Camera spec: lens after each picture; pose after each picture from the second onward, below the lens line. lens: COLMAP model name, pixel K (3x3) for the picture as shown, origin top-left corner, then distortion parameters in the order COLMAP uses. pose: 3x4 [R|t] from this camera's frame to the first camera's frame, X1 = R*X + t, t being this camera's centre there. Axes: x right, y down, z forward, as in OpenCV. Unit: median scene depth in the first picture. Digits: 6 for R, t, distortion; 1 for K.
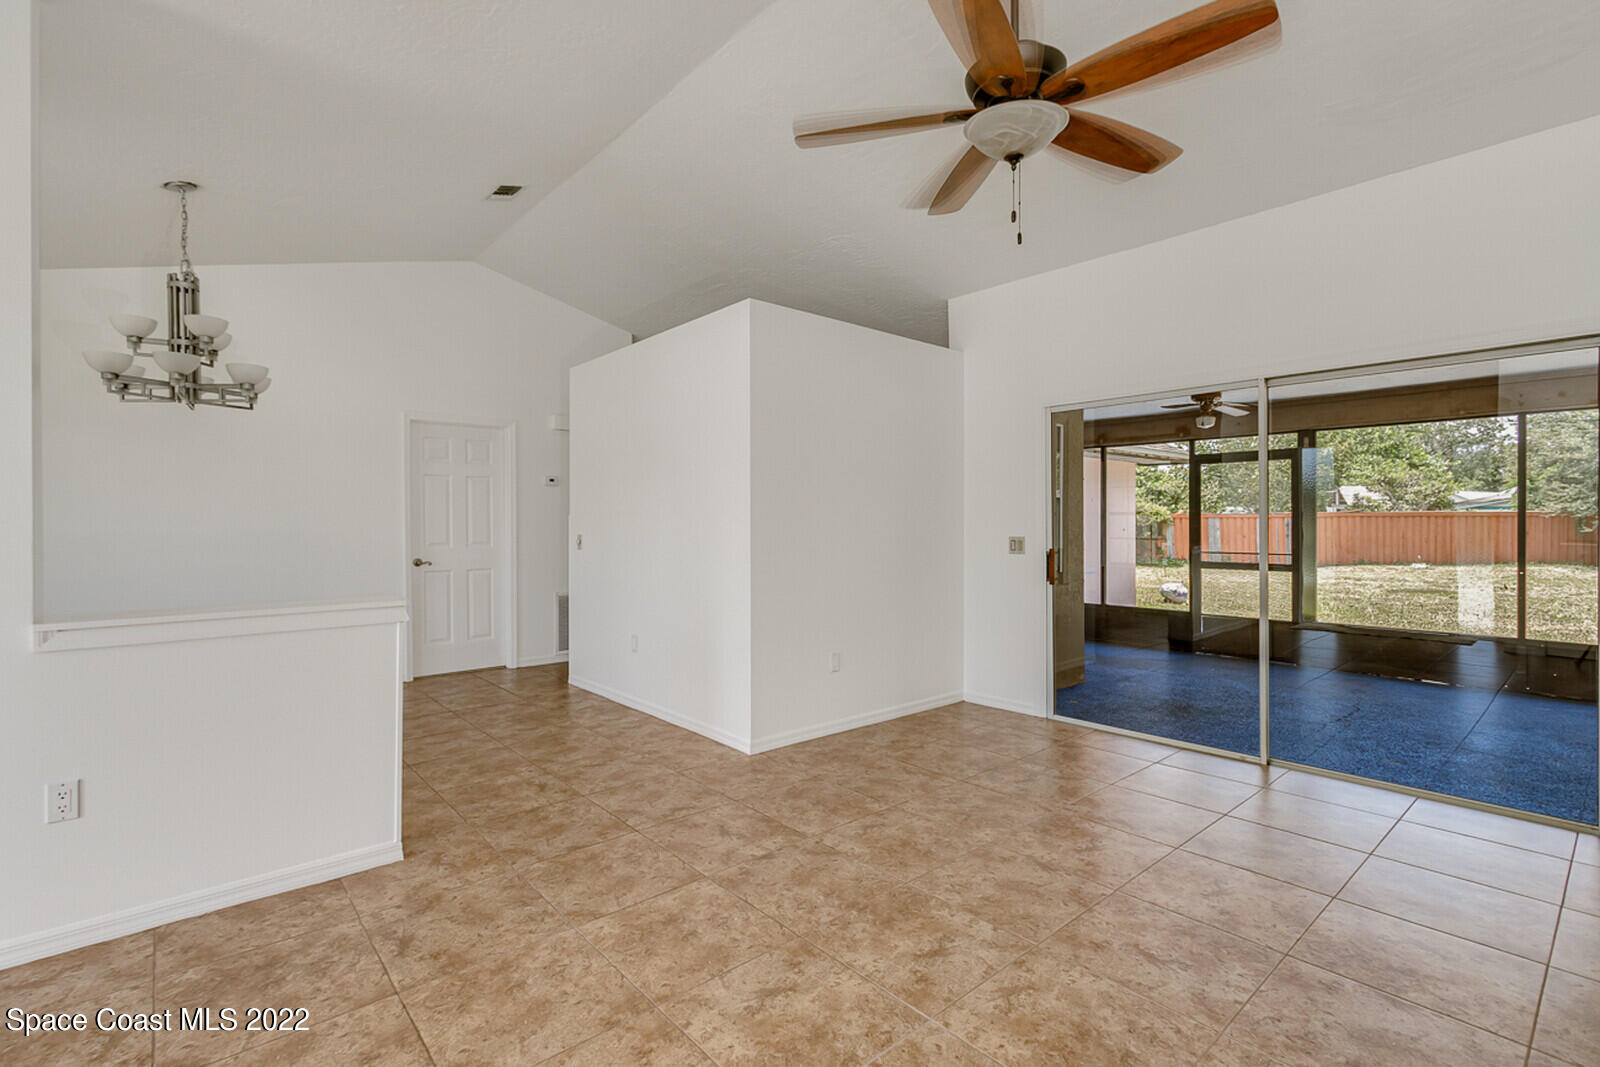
lens RADIAL K [[730.8, 0, 773.8], [0, 730.8, 524.4], [0, 0, 1]] dist [0.007048, 0.000098]
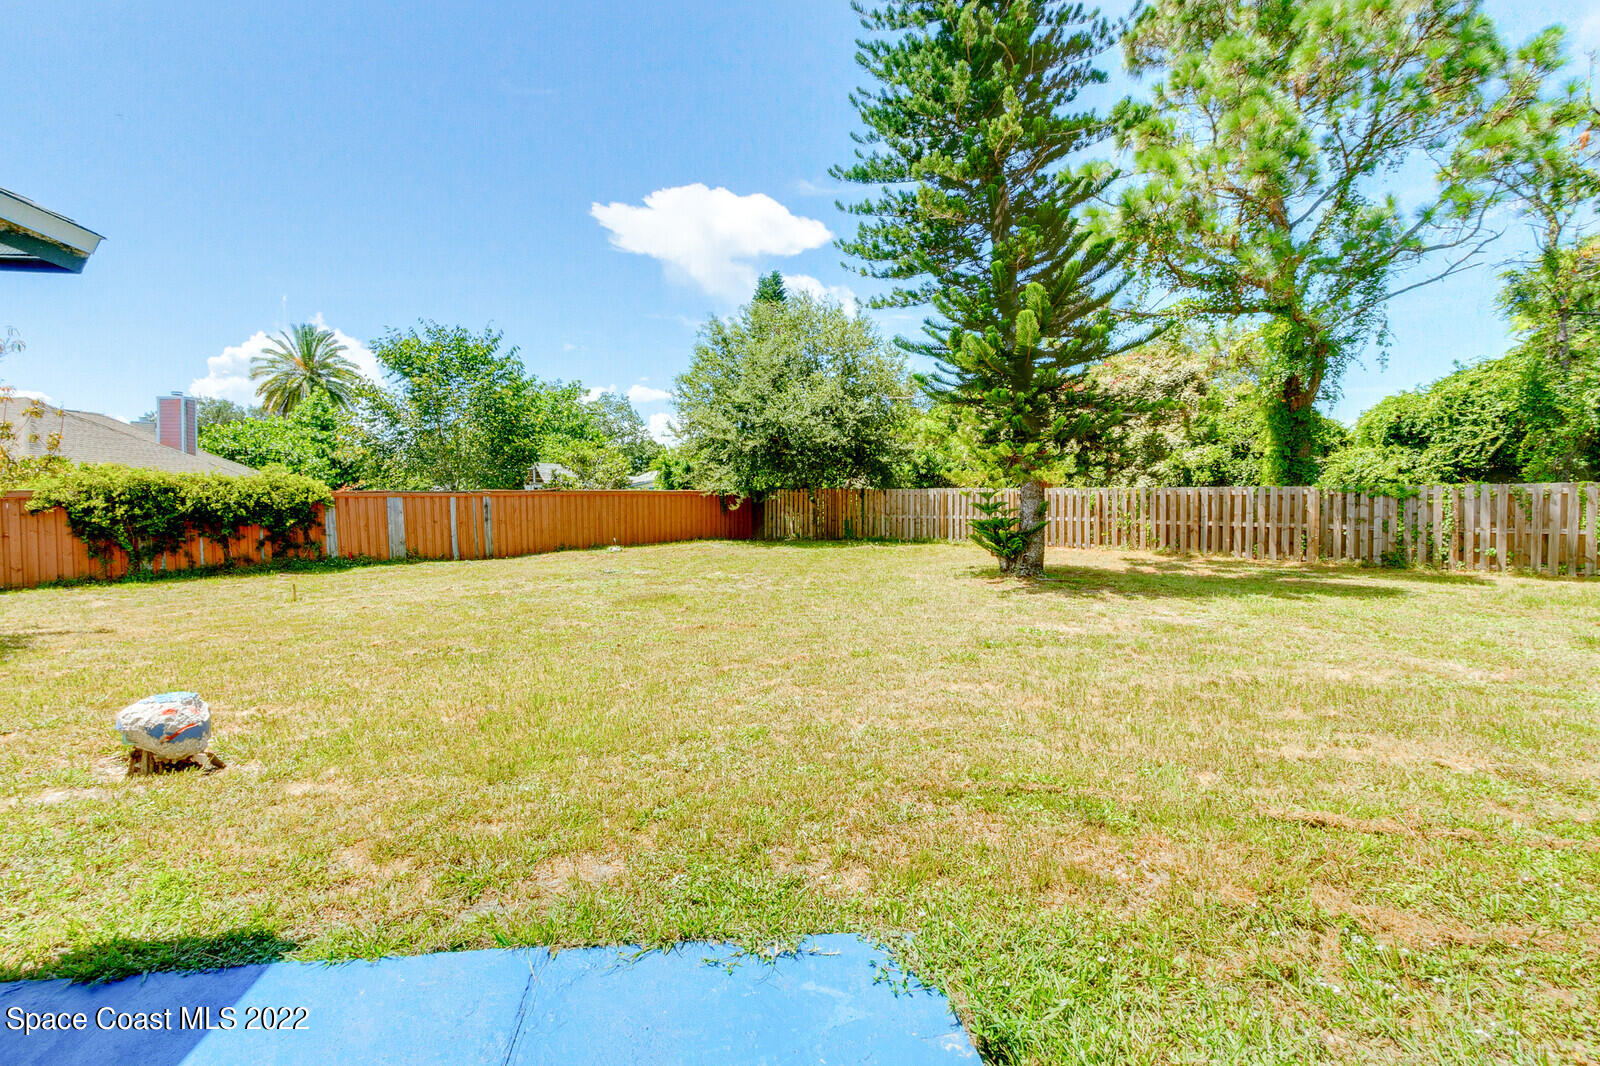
lens RADIAL K [[730.8, 0, 773.8], [0, 730.8, 523.9], [0, 0, 1]] dist [0.007048, 0.000098]
pose [[0.559224, -0.033095, 0.828356, 0.766877], [0.010070, 0.999400, 0.033131, -0.011373], [-0.828956, -0.010187, 0.559222, 1.058424]]
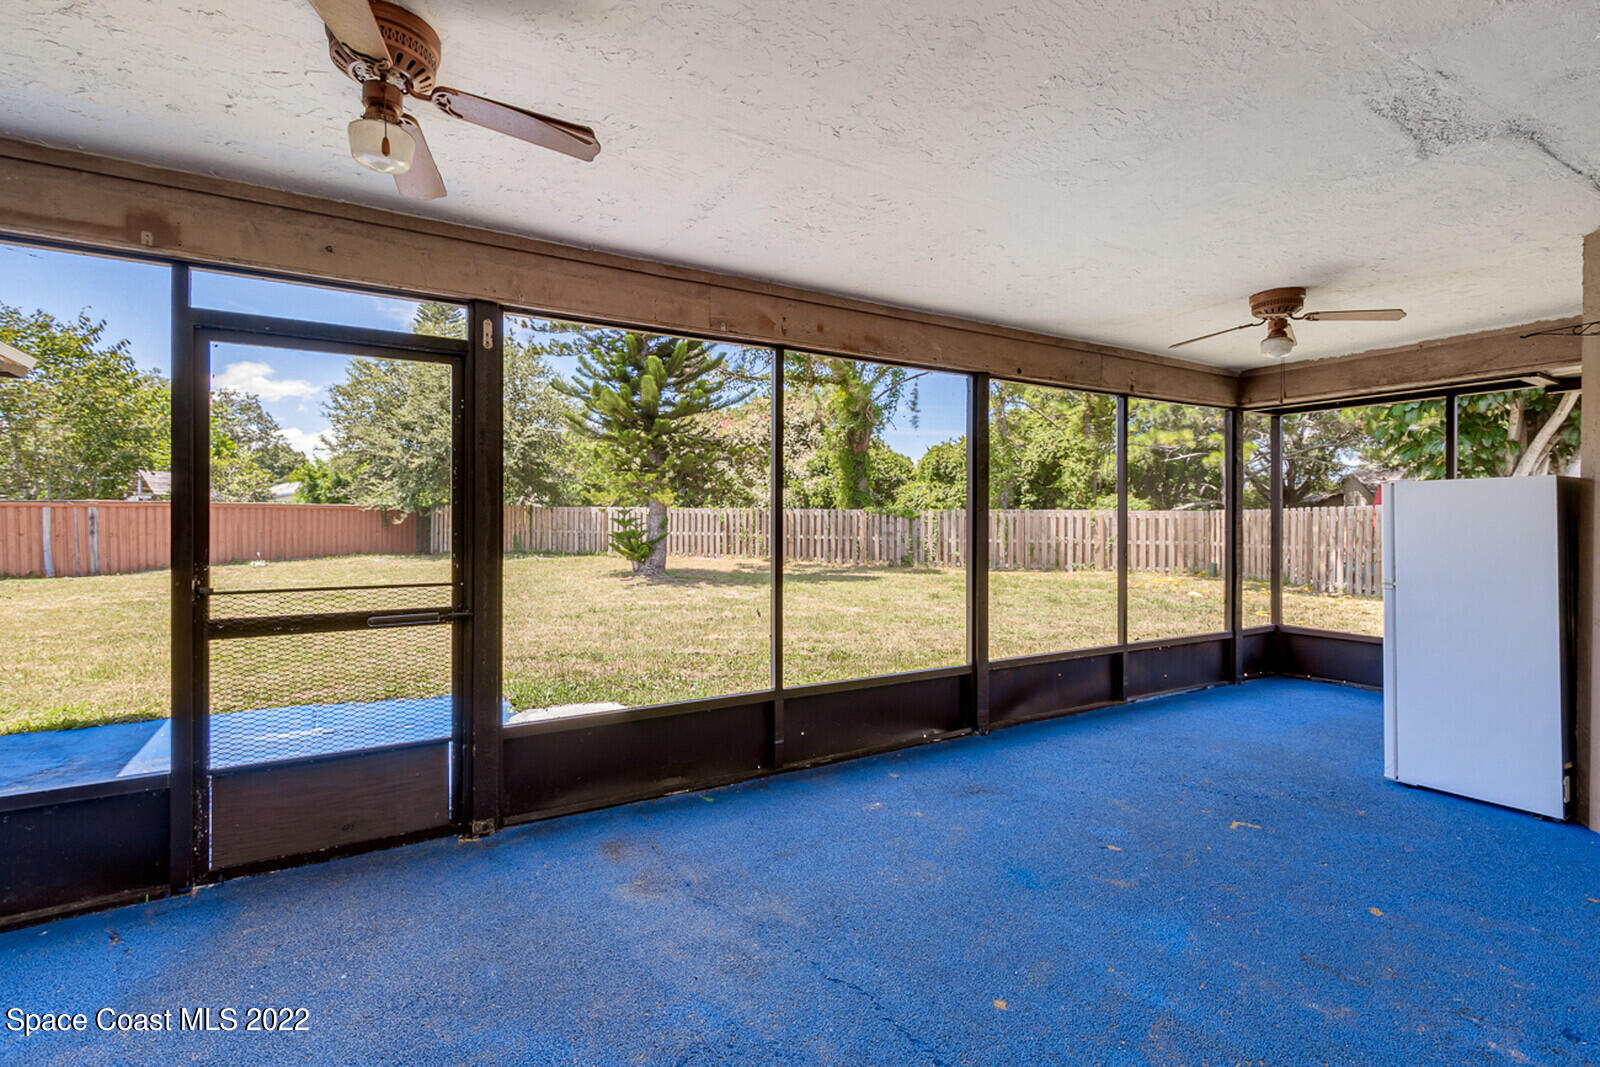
lens RADIAL K [[741.4, 0, 777.3], [0, 741.4, 516.8], [0, 0, 1]] dist [0.004010, 0.000071]
pose [[0.168762, 0.001478, 0.985656, 0.305270], [-0.000509, 0.999999, -0.001412, 0.001501], [-0.985657, -0.000263, 0.168762, 0.735434]]
